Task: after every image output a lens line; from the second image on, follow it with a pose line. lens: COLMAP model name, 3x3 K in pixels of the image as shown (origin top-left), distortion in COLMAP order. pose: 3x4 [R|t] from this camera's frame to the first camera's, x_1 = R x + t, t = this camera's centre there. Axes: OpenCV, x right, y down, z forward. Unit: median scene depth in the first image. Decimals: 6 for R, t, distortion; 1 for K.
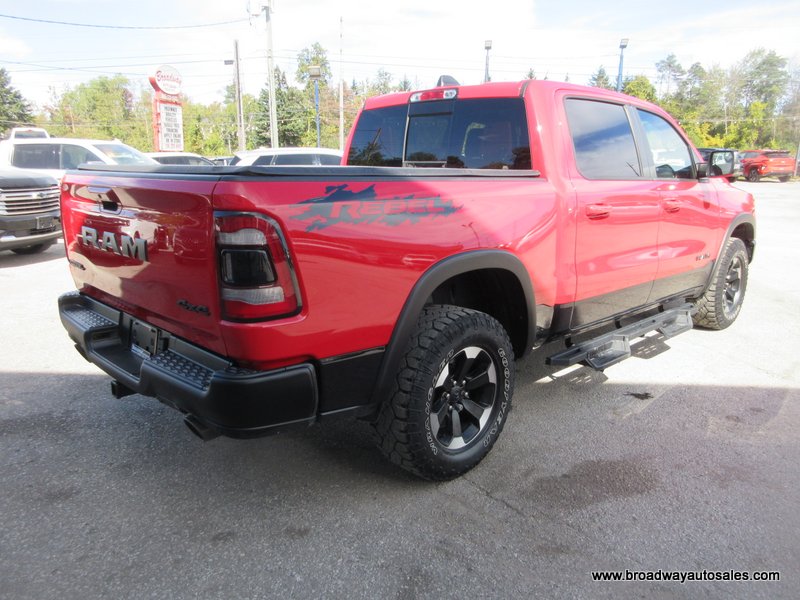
lens RADIAL K [[605.9, 0, 386.1], [0, 605.9, 295.8], [0, 0, 1]] dist [0.027377, -0.021408]
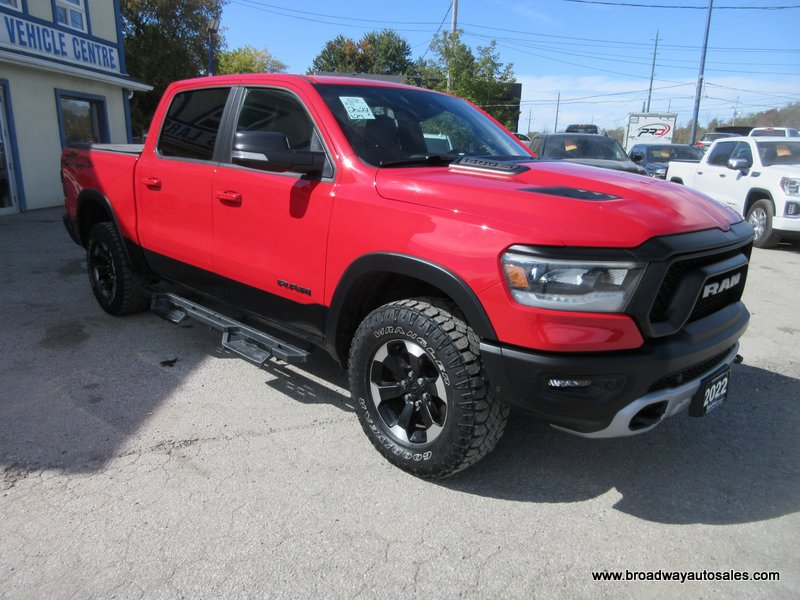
lens RADIAL K [[605.9, 0, 403.3], [0, 605.9, 300.5], [0, 0, 1]] dist [0.027377, -0.021408]
pose [[0.019639, 0.246761, -0.968877, 0.207528], [-0.246600, 0.940321, 0.234490, -0.042124], [0.968918, 0.234320, 0.079318, 0.186109]]
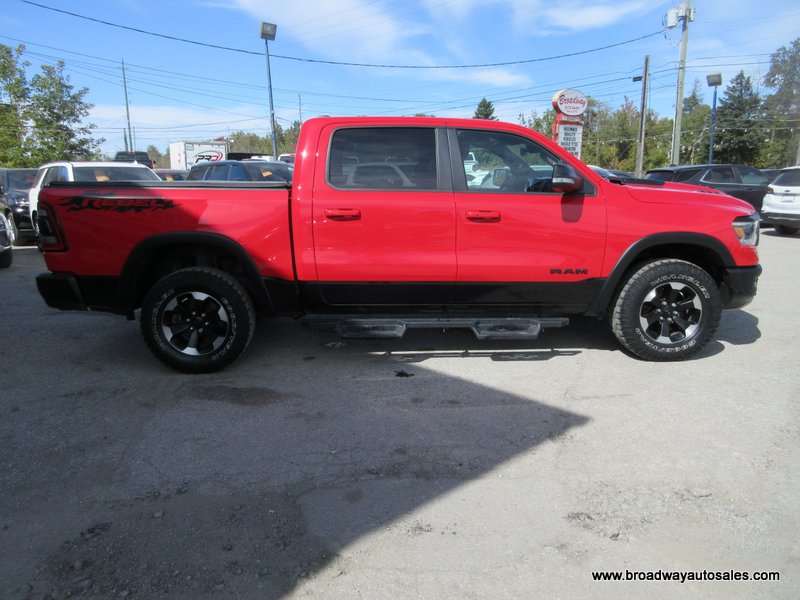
lens RADIAL K [[605.9, 0, 400.1], [0, 605.9, 296.1], [0, 0, 1]] dist [0.027377, -0.021408]
pose [[0.746708, 0.122857, -0.653708, 0.167455], [-0.139223, 0.989893, 0.027009, -0.002290], [0.650419, 0.070843, 0.756265, 0.014451]]
